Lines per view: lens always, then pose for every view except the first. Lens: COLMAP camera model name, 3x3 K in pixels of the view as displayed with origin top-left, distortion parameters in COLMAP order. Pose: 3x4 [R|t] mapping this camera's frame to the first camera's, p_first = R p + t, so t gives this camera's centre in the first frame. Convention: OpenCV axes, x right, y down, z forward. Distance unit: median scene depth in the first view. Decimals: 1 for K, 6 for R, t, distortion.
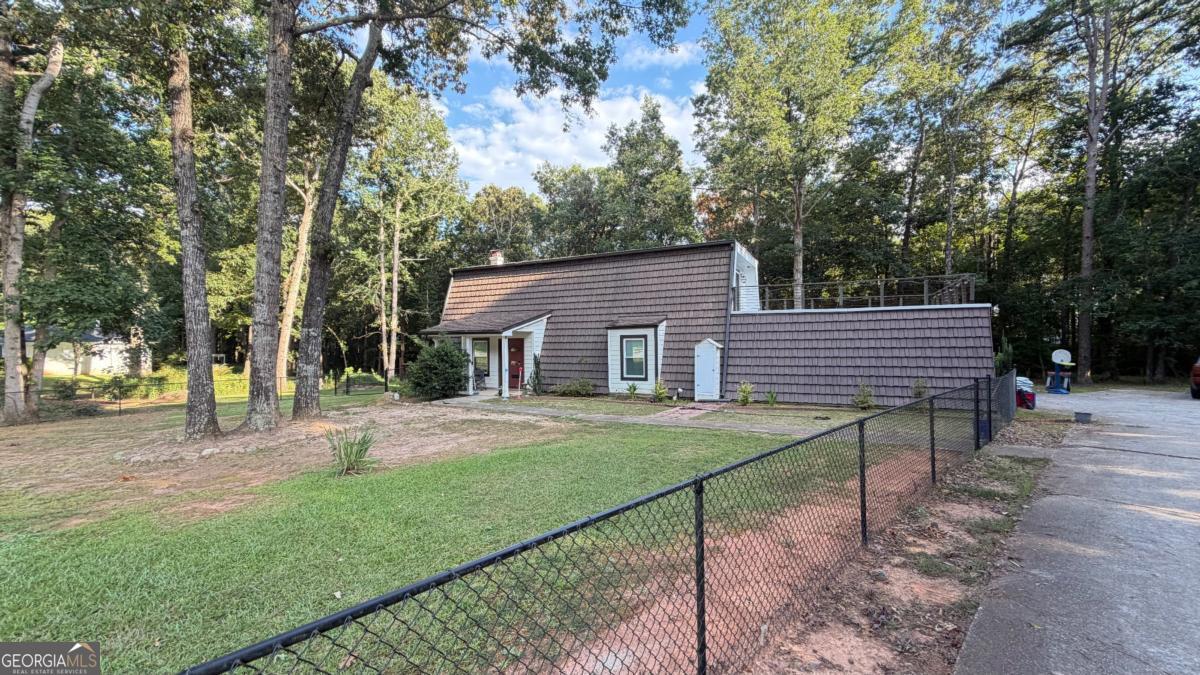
lens RADIAL K [[478.1, 0, 599.7], [0, 478.1, 336.1], [0, 0, 1]] dist [0.003633, 0.000001]
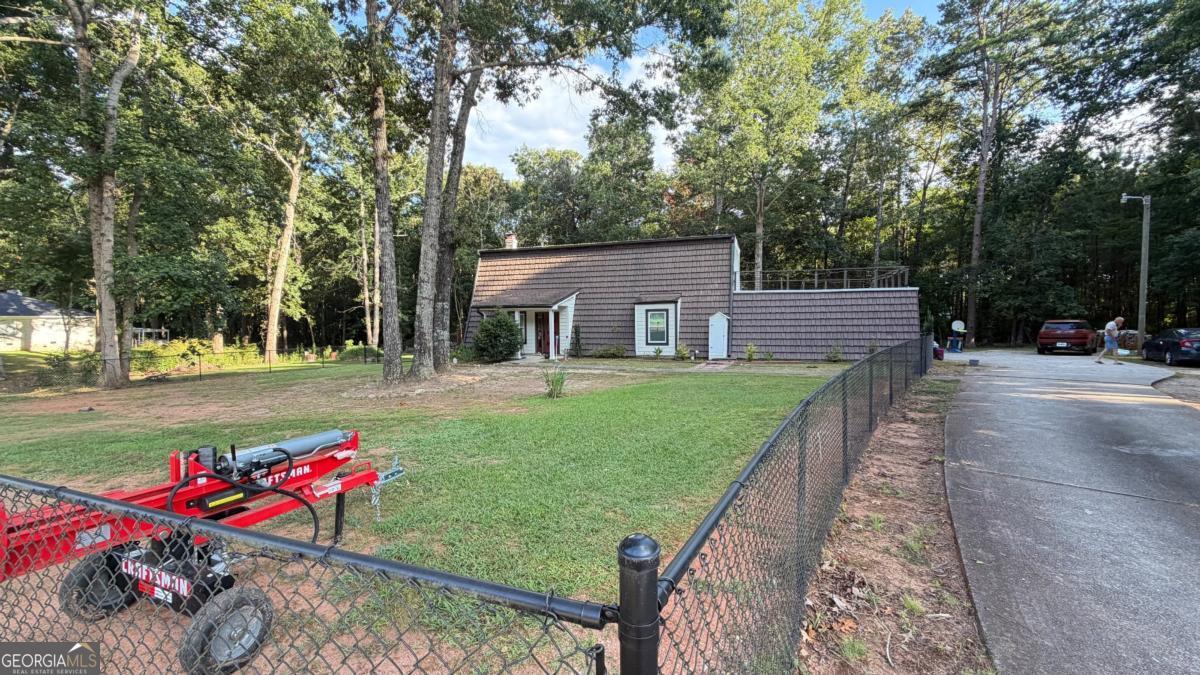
lens RADIAL K [[478.1, 0, 600.1], [0, 478.1, 337.6], [0, 0, 1]] dist [0.003633, 0.000001]
pose [[0.990301, -0.004999, 0.138846, -0.191375], [-0.002336, 0.998612, 0.052618, 0.005058], [-0.138916, -0.052432, 0.988915, -0.170143]]
